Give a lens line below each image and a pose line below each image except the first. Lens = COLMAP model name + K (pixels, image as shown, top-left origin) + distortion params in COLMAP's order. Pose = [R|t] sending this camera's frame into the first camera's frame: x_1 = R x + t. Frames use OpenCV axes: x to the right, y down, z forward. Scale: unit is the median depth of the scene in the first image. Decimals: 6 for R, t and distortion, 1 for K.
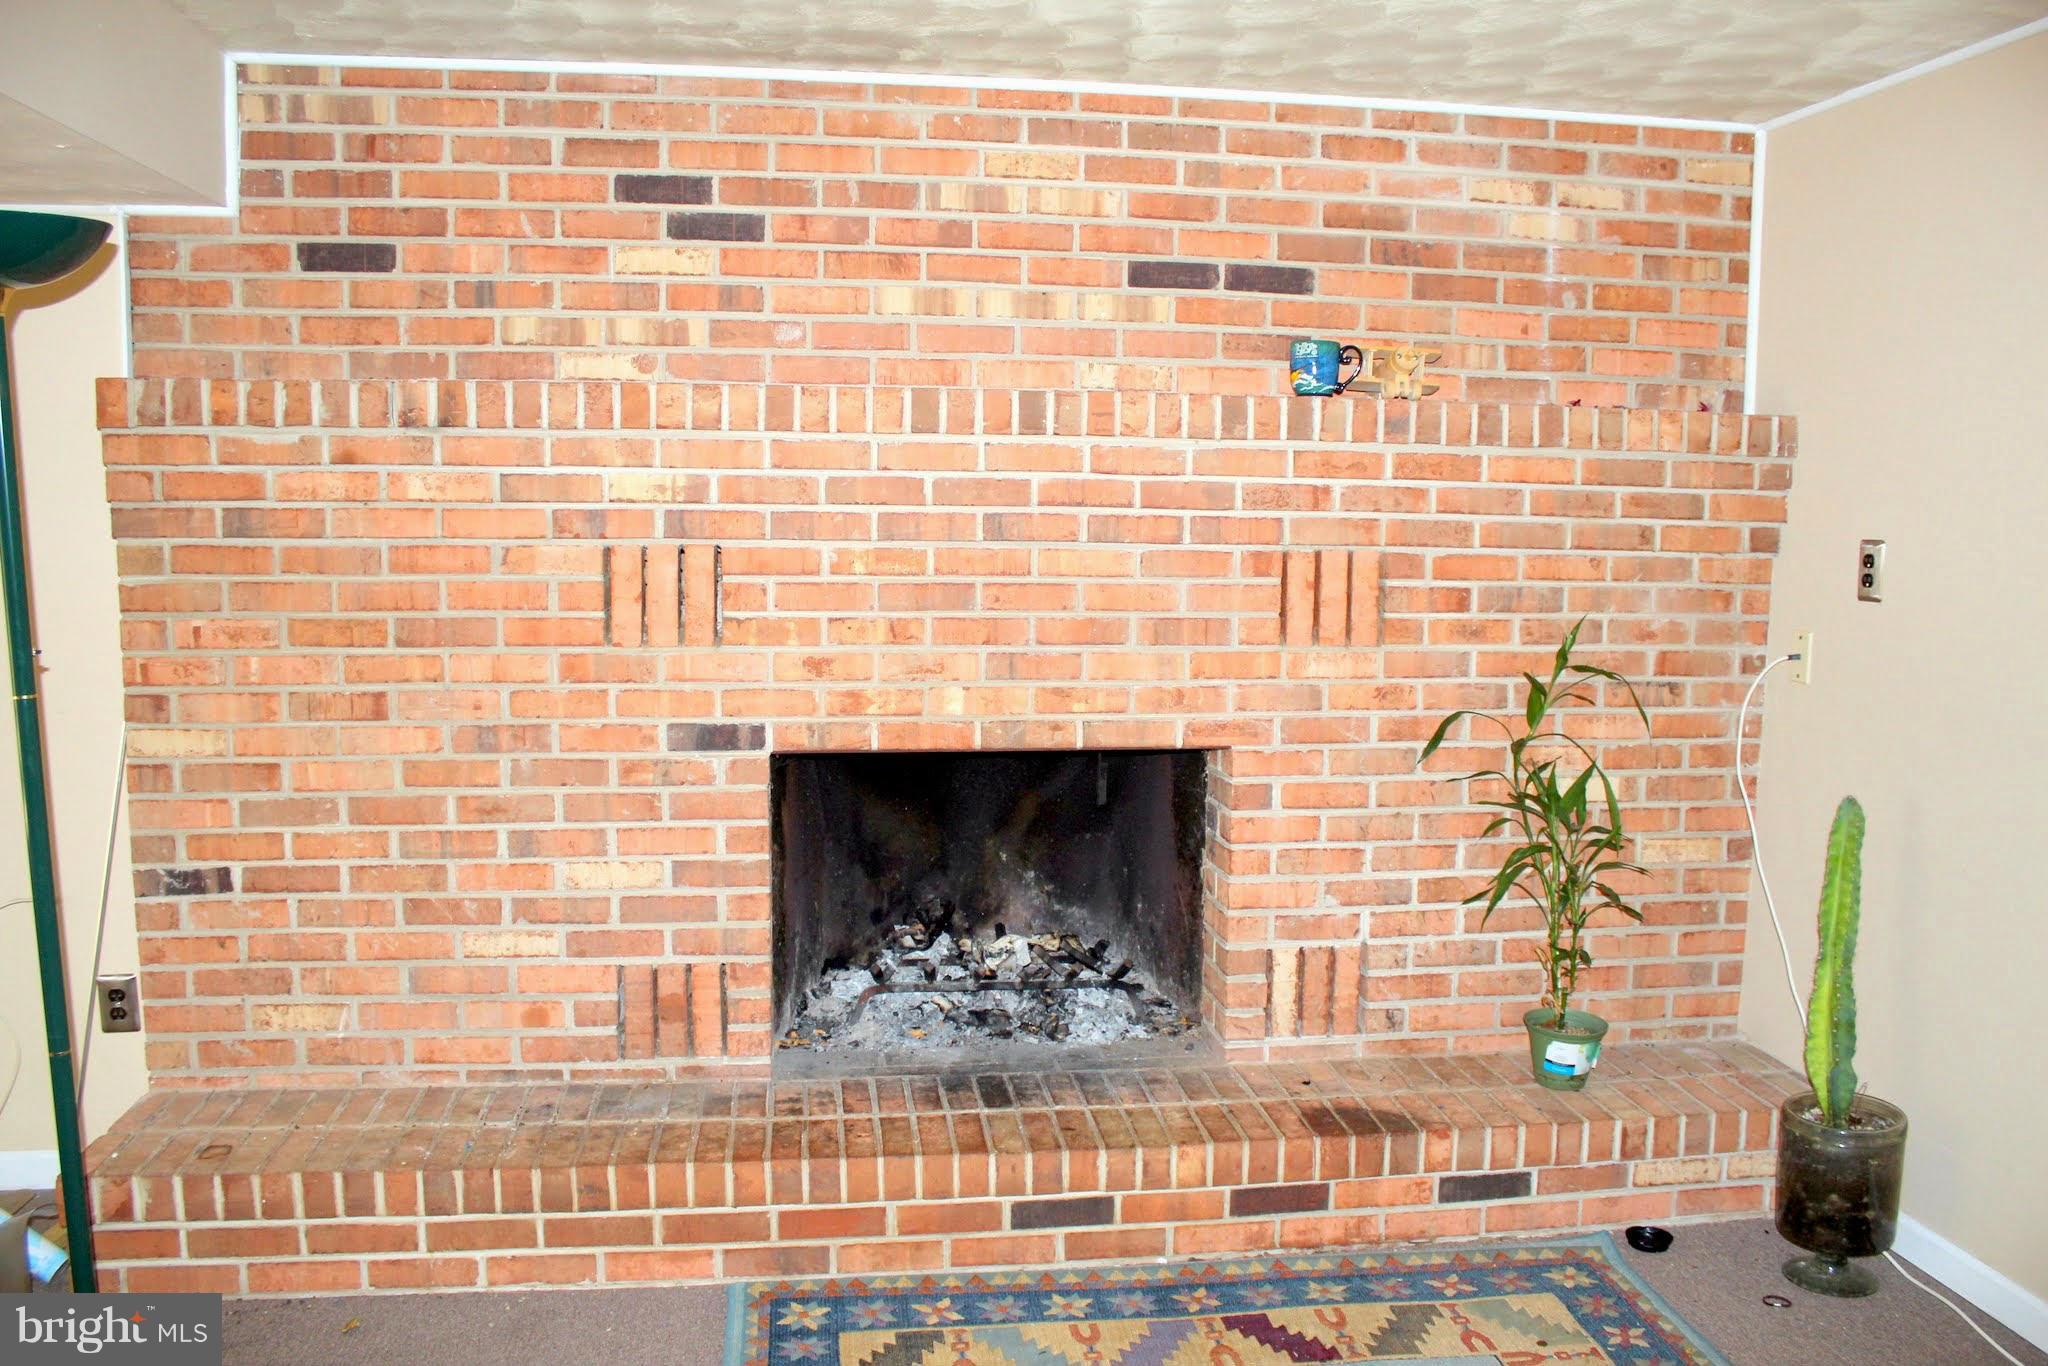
lens RADIAL K [[1685.8, 0, 1013.6], [0, 1685.8, 701.4], [0, 0, 1]] dist [-0.162033, 0.135158]
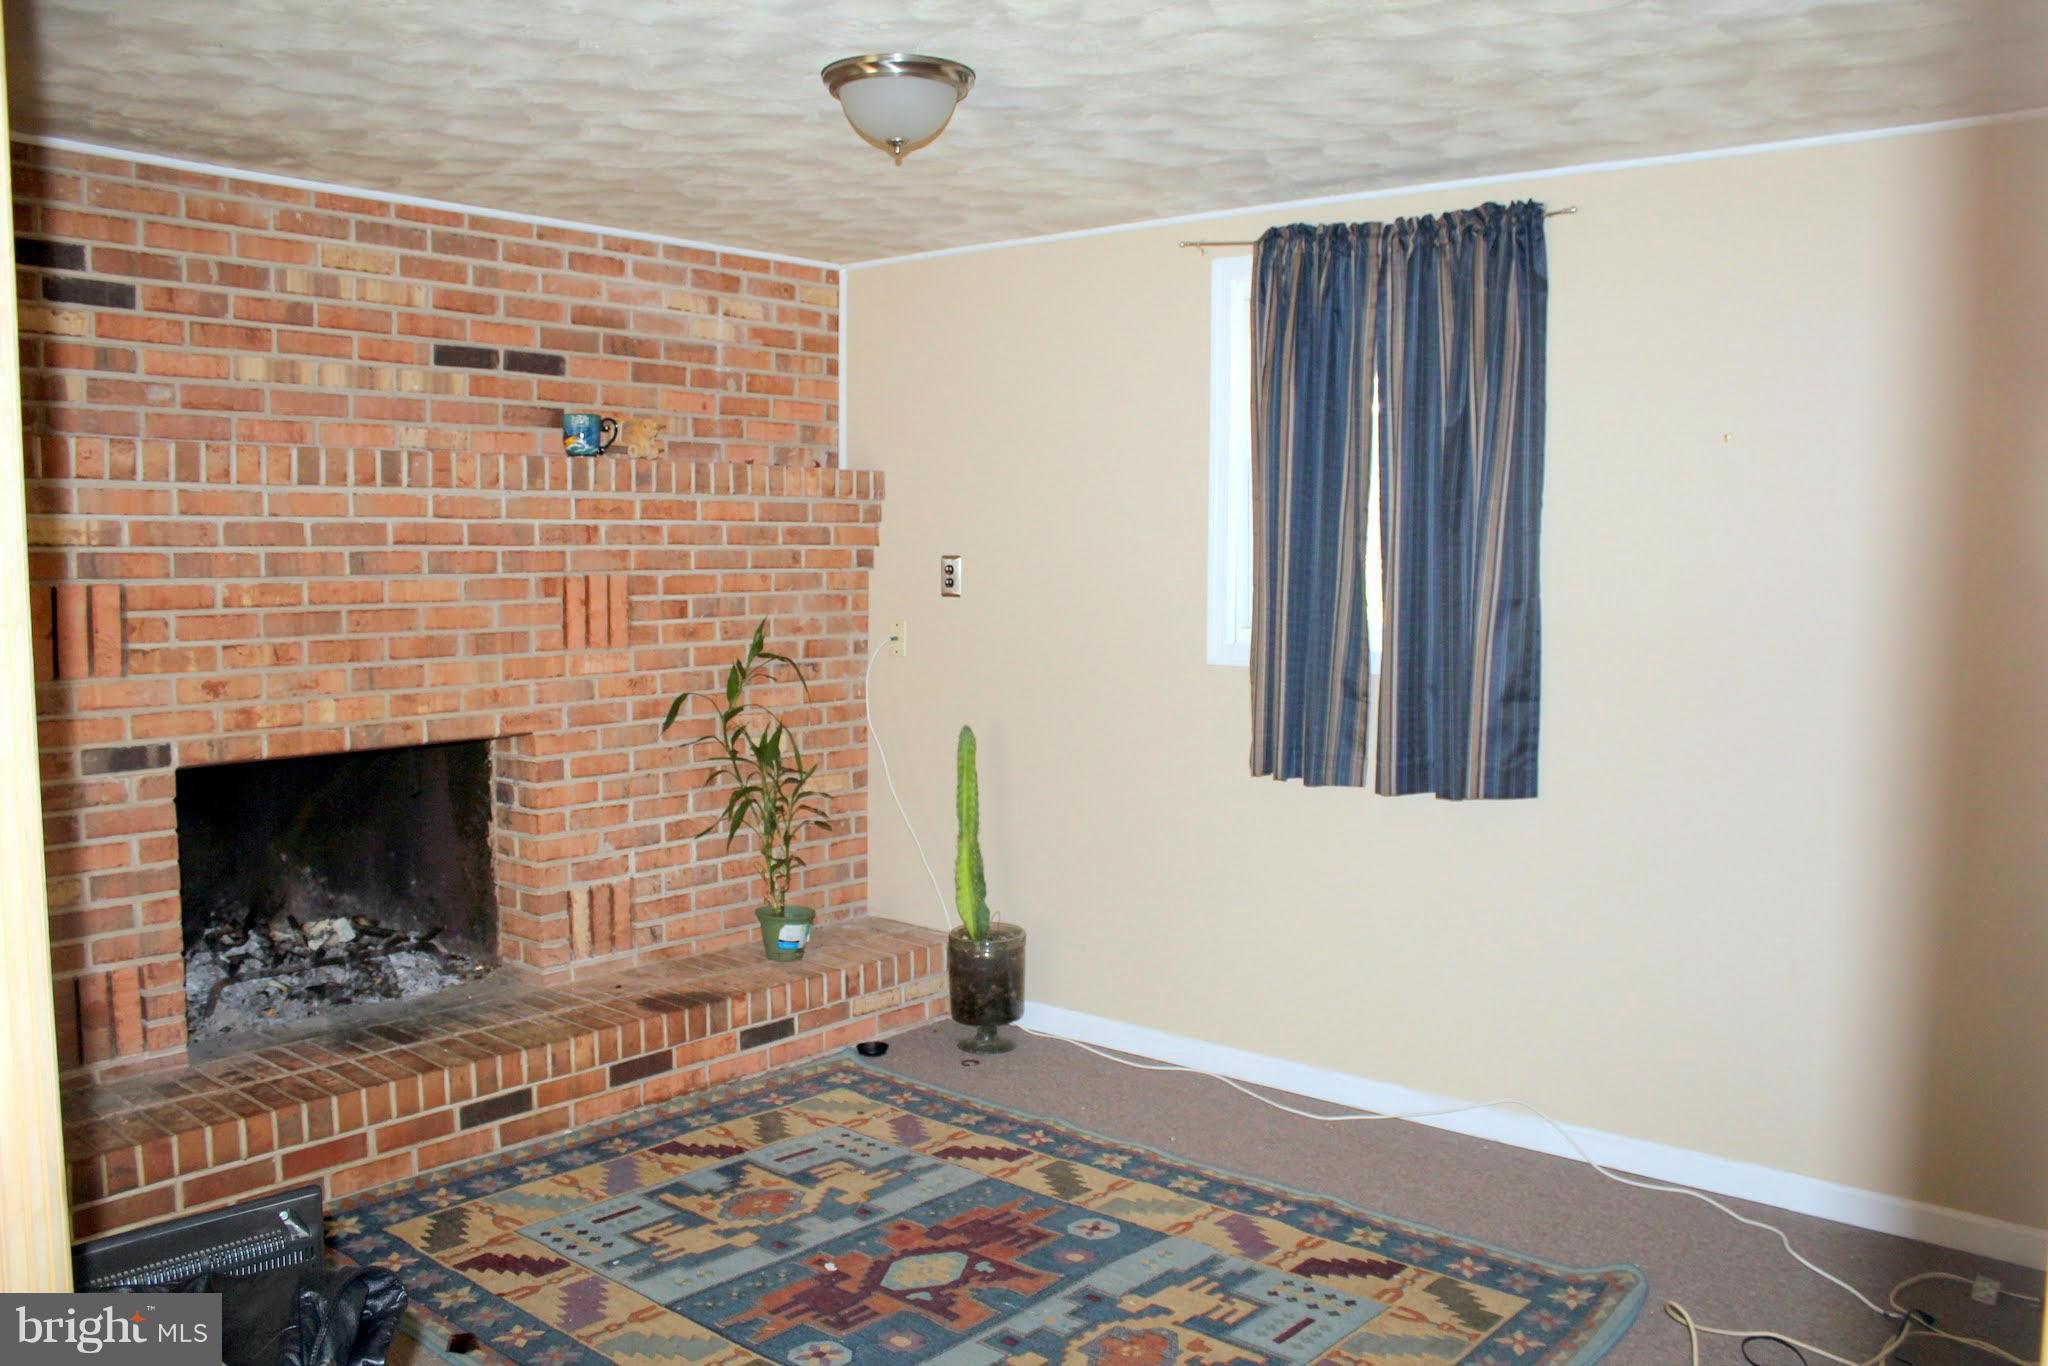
lens RADIAL K [[1685.8, 0, 1013.6], [0, 1685.8, 701.4], [0, 0, 1]] dist [-0.162033, 0.135158]
pose [[0.748155, -0.070319, 0.659787, -0.434438], [0.082351, 0.996521, 0.012827, 0.017745], [-0.658394, 0.044737, 0.751343, -0.181637]]
